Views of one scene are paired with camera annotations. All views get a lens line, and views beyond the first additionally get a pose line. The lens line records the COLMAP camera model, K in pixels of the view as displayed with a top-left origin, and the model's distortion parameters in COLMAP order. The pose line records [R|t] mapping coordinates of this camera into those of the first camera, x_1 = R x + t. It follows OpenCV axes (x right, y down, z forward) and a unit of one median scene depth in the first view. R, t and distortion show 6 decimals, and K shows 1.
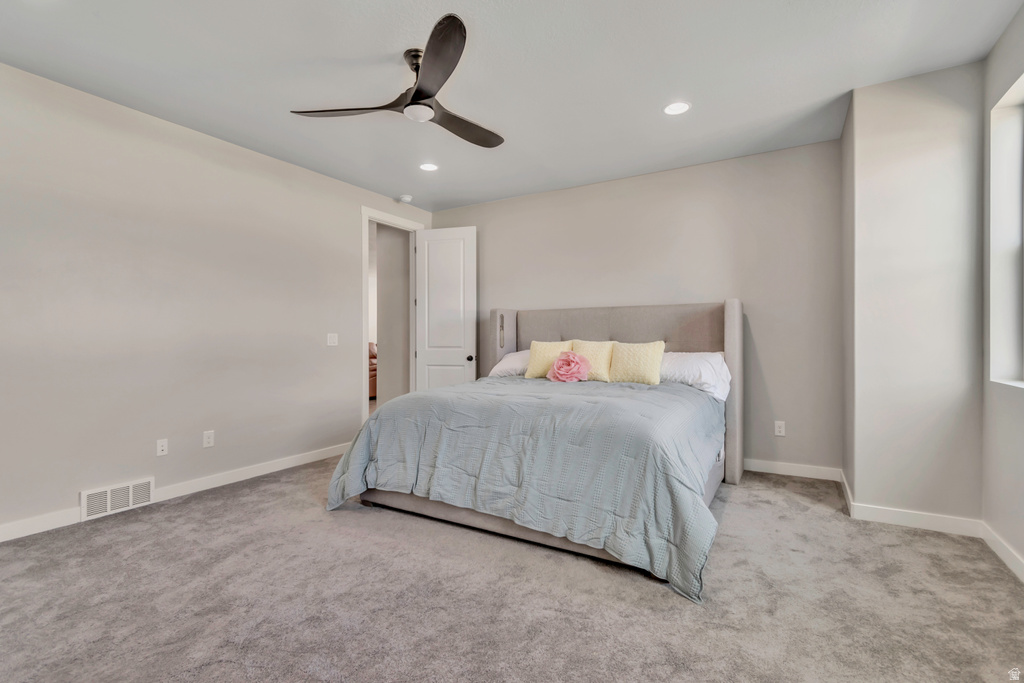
lens RADIAL K [[465.4, 0, 515.6], [0, 465.4, 340.8], [0, 0, 1]] dist [0.001925, 0.000489]
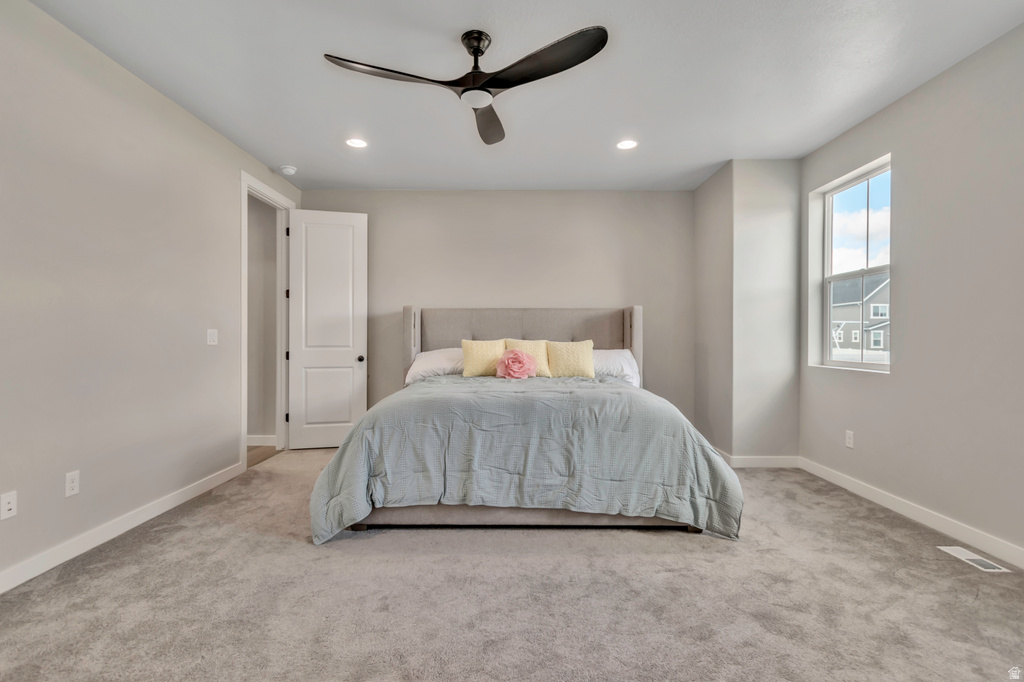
lens RADIAL K [[465.4, 0, 512.3], [0, 465.4, 340.4], [0, 0, 1]] dist [0.001925, 0.000489]
pose [[0.868196, 0.002030, 0.496216, -0.546615], [-0.001966, 0.999998, -0.000652, 0.003784], [-0.496217, -0.000409, 0.868199, 0.122614]]
